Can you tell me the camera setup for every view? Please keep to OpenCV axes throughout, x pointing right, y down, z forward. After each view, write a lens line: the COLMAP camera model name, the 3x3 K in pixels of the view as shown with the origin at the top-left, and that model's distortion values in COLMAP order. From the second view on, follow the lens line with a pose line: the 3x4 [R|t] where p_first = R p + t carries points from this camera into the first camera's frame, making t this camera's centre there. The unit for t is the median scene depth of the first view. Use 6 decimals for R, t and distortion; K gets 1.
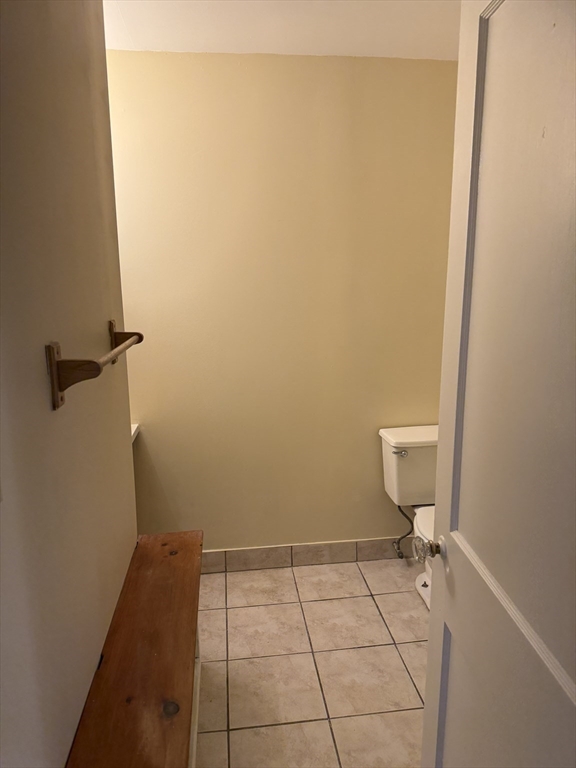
lens RADIAL K [[537.2, 0, 288.7], [0, 537.2, 385.6], [0, 0, 1]] dist [0.044311, -0.016546]
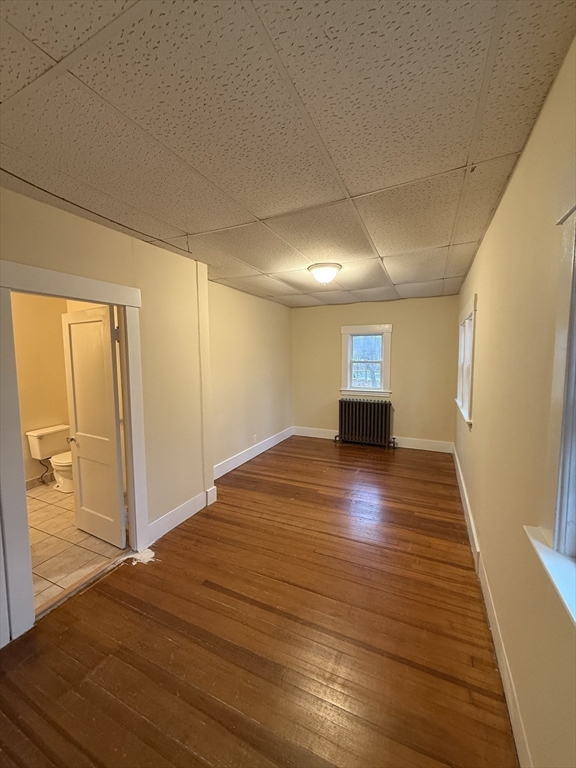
lens RADIAL K [[305.7, 0, 287.2], [0, 305.7, 382.8], [0, 0, 1]] dist [-0.002558, 0.001404]
pose [[0.526249, -0.076404, 0.846891, -0.377656], [0.170623, 0.985187, -0.017142, 0.089104], [-0.833037, 0.153520, 0.531490, -0.784627]]
